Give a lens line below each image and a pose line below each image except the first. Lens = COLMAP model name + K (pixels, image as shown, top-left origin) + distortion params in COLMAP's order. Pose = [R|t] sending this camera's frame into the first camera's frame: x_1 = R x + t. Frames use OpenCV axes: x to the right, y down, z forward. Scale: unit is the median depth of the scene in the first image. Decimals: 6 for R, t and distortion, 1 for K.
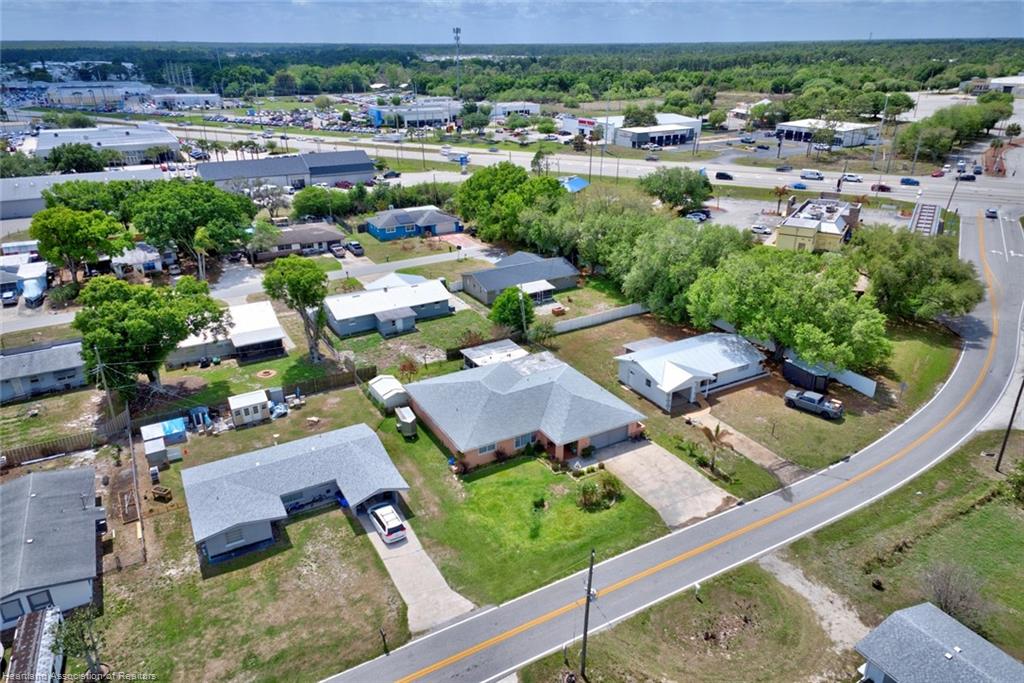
lens RADIAL K [[682.0, 0, 512.0], [0, 682.0, 341.5], [0, 0, 1]] dist [0.058224, -0.023556]
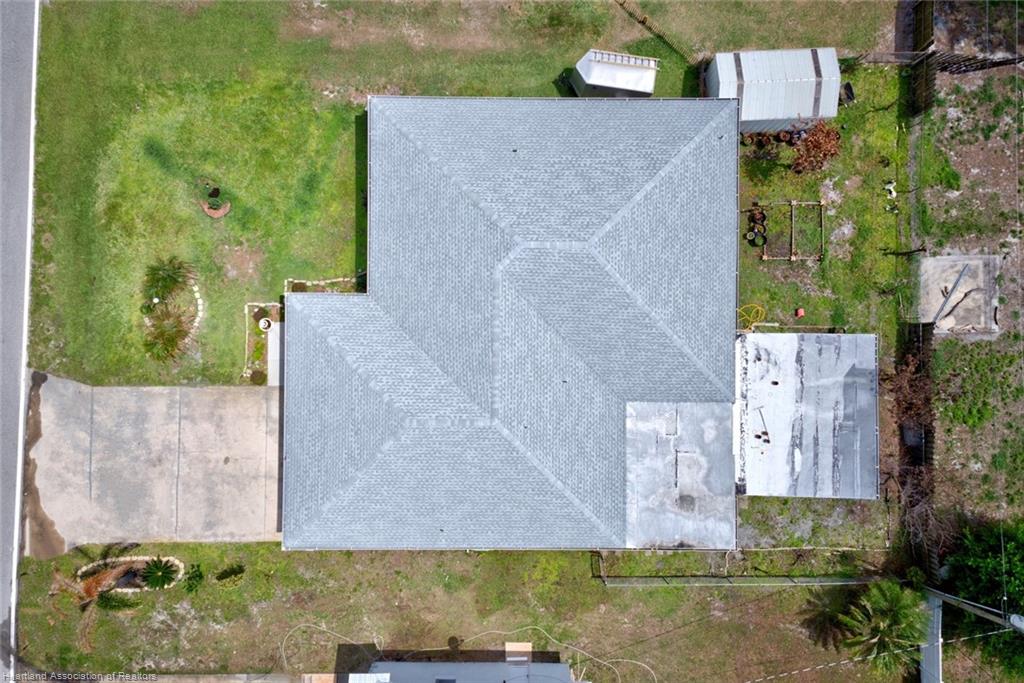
lens RADIAL K [[682.0, 0, 512.0], [0, 682.0, 341.5], [0, 0, 1]] dist [0.058224, -0.023556]
pose [[-0.494531, 0.869016, -0.015812, 0.019902], [-0.346676, -0.180535, 0.920447, -0.222509], [0.797029, 0.460671, 0.390548, 0.664496]]
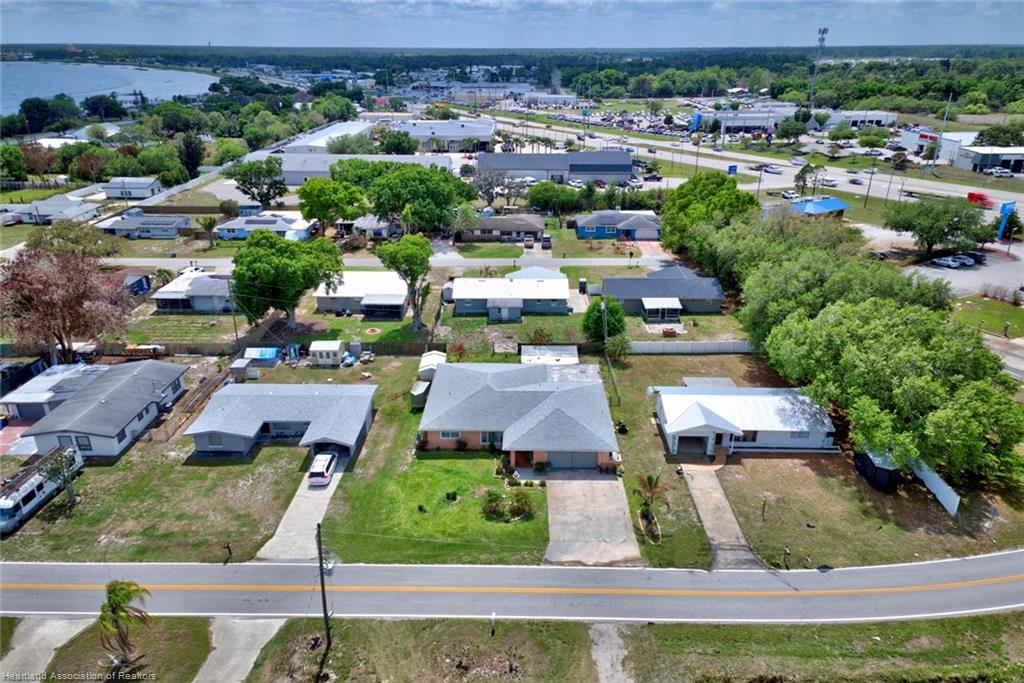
lens RADIAL K [[682.0, 0, 512.0], [0, 682.0, 341.5], [0, 0, 1]] dist [0.058224, -0.023556]
pose [[0.861868, 0.202678, -0.464871, 0.351965], [-0.204961, 0.977676, 0.046258, -0.034257], [0.463869, 0.055412, 0.884169, 0.084755]]
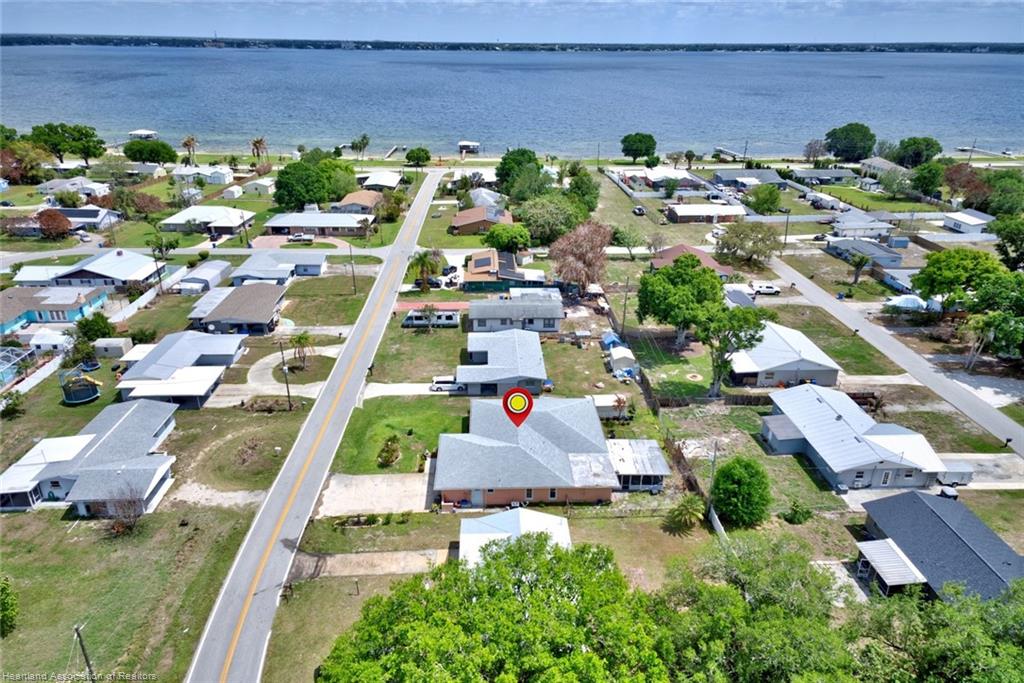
lens RADIAL K [[682.0, 0, 512.0], [0, 682.0, 341.5], [0, 0, 1]] dist [0.058224, -0.023556]
pose [[-0.456359, 0.353666, -0.816491, 0.664568], [-0.359846, 0.765873, 0.532869, -0.472606], [0.813786, 0.536990, -0.222248, 0.896032]]
